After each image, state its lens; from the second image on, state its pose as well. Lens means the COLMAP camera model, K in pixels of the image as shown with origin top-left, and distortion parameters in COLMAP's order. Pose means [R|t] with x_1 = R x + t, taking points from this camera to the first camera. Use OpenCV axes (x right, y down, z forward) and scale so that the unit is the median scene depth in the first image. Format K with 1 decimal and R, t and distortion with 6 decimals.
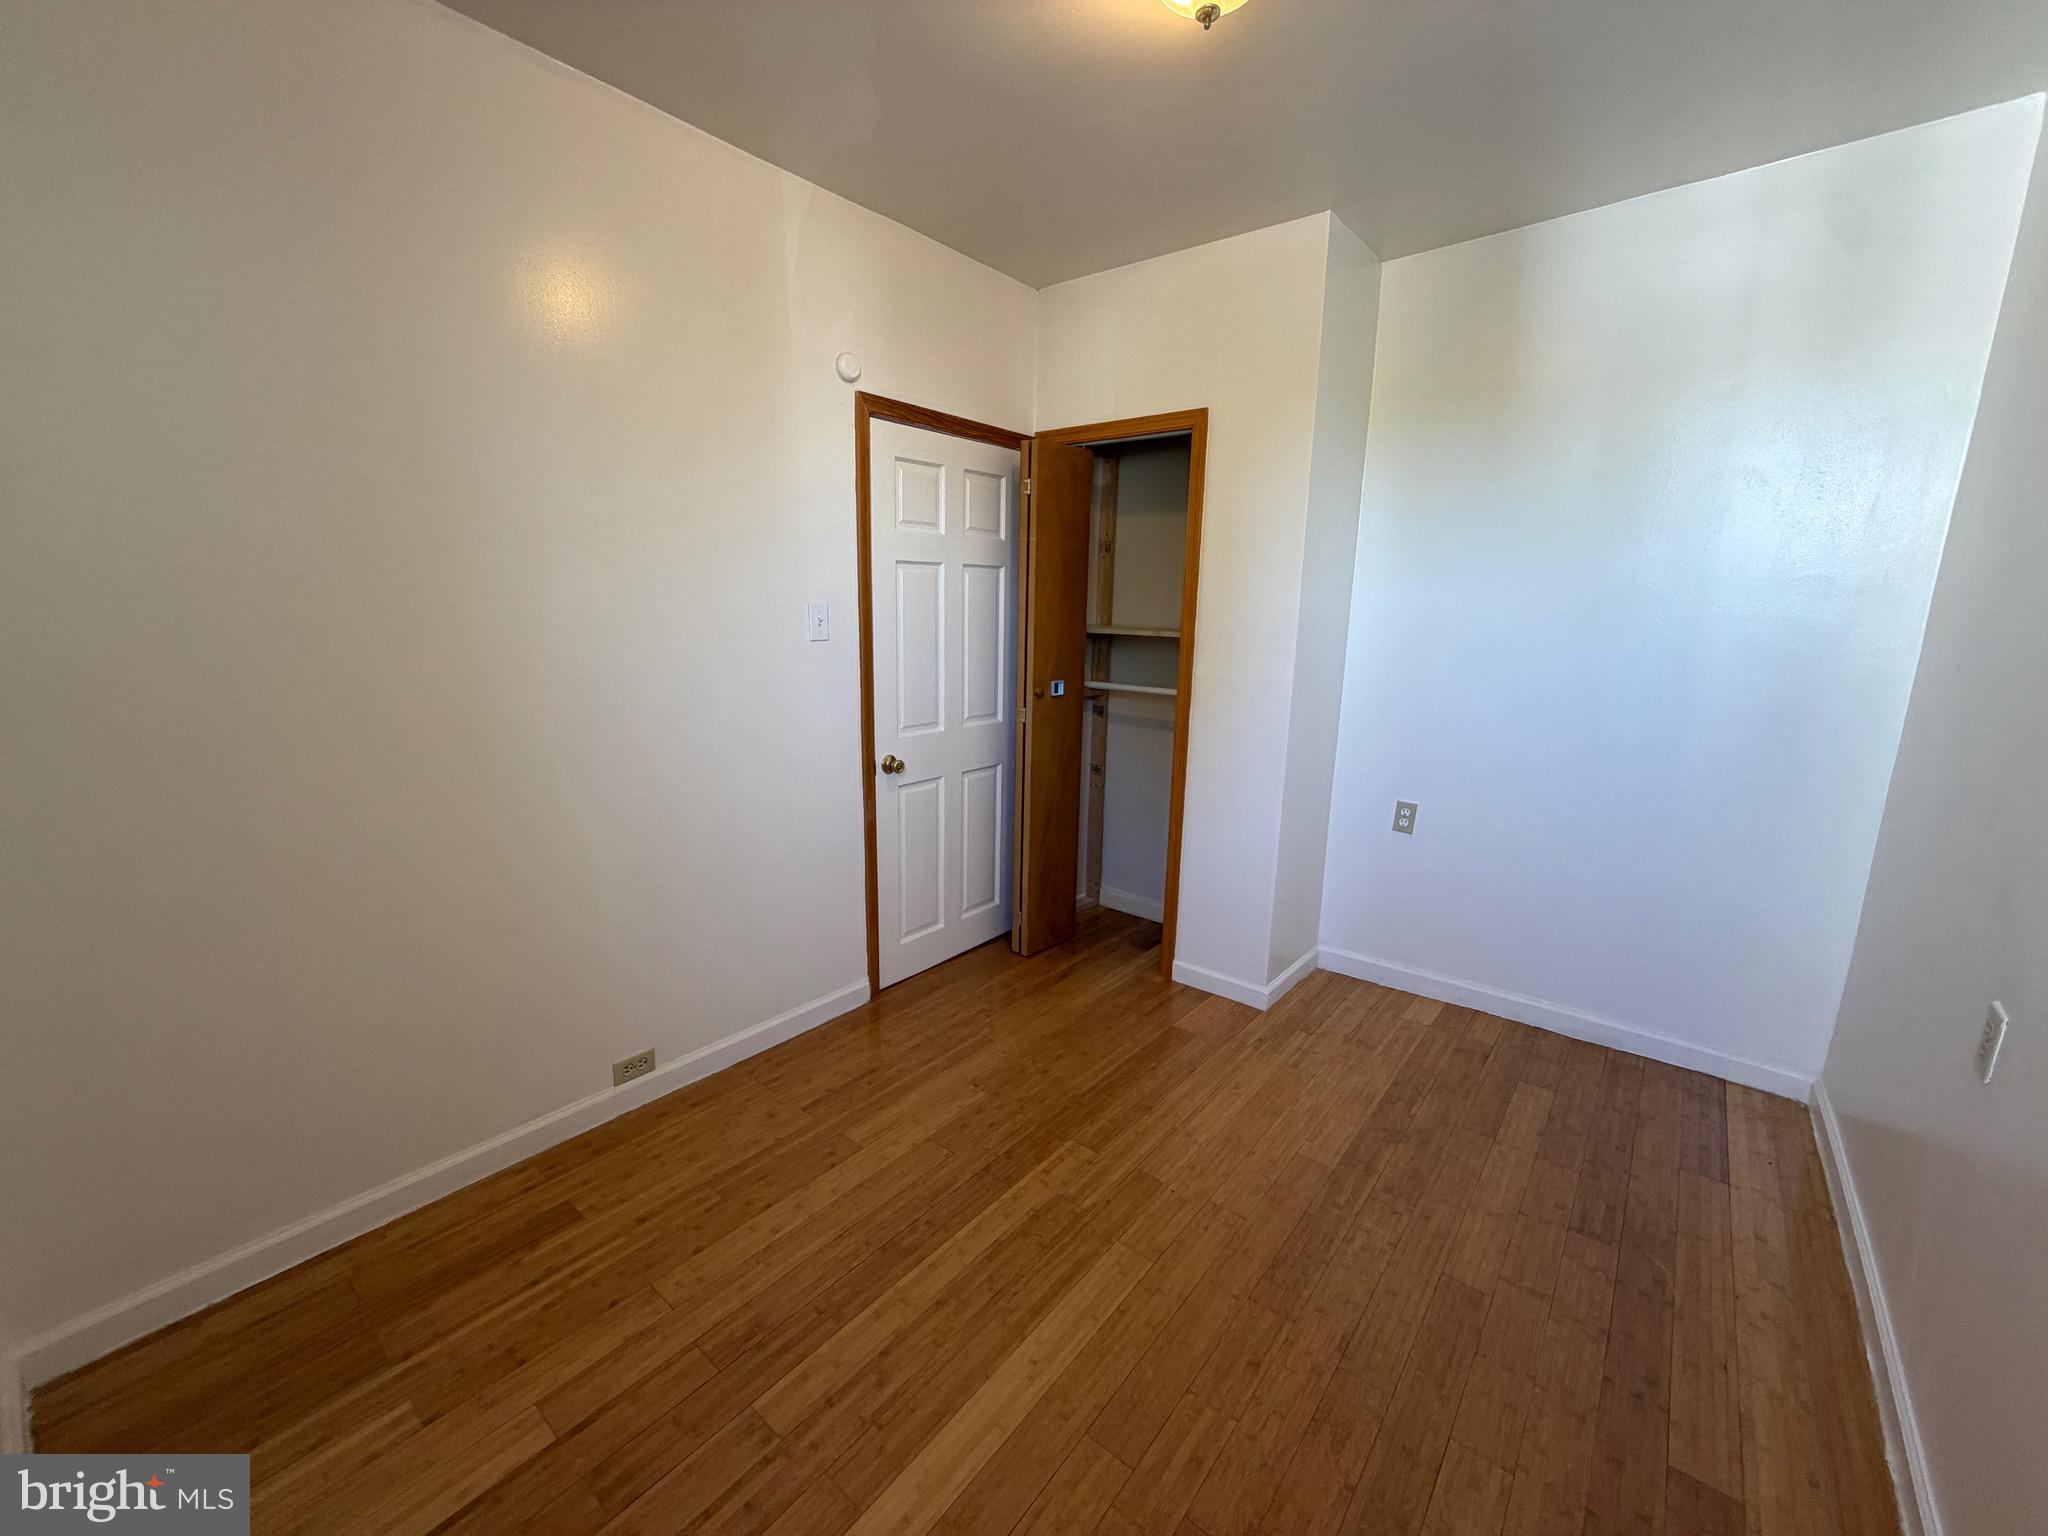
lens RADIAL K [[813.8, 0, 1028.5], [0, 813.8, 760.4], [0, 0, 1]] dist [-0.000914, 0.000303]
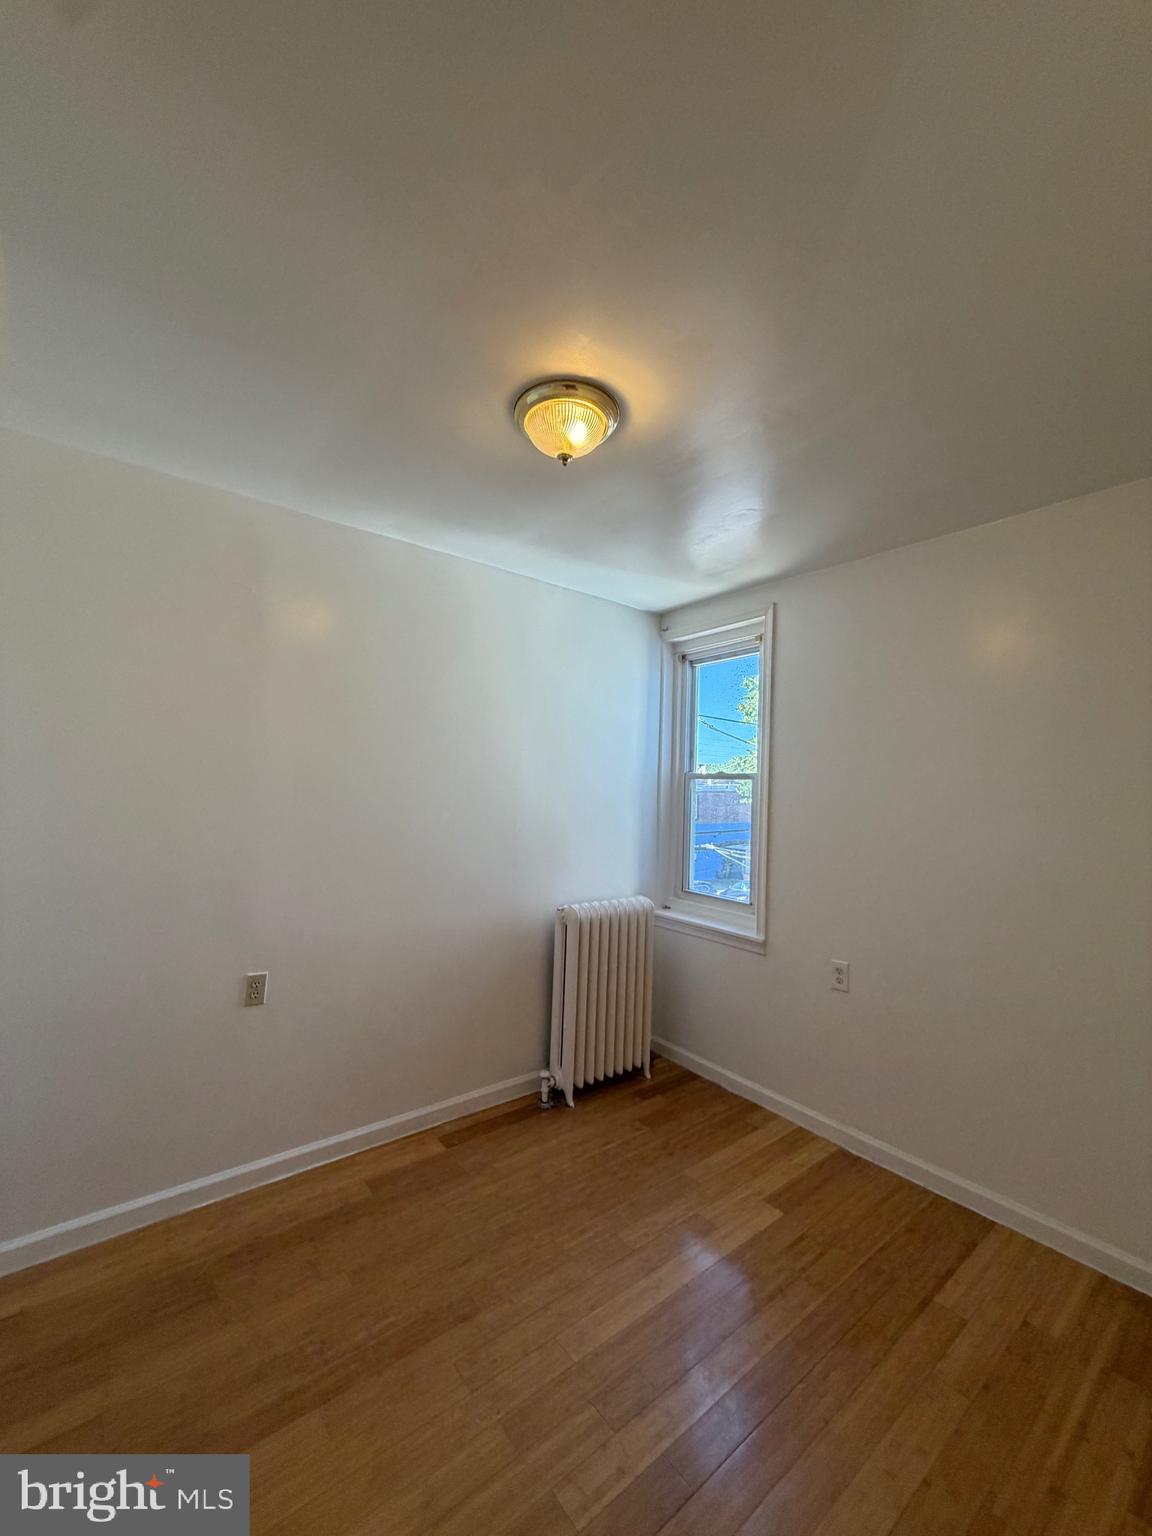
lens RADIAL K [[610.4, 0, 581.6], [0, 610.4, 765.4], [0, 0, 1]] dist [-0.000914, 0.000303]
pose [[-0.976352, -0.026293, 0.214583, -0.070553], [0.008768, 0.986944, 0.160827, -0.428605], [-0.216010, 0.158905, -0.963374, 1.826440]]
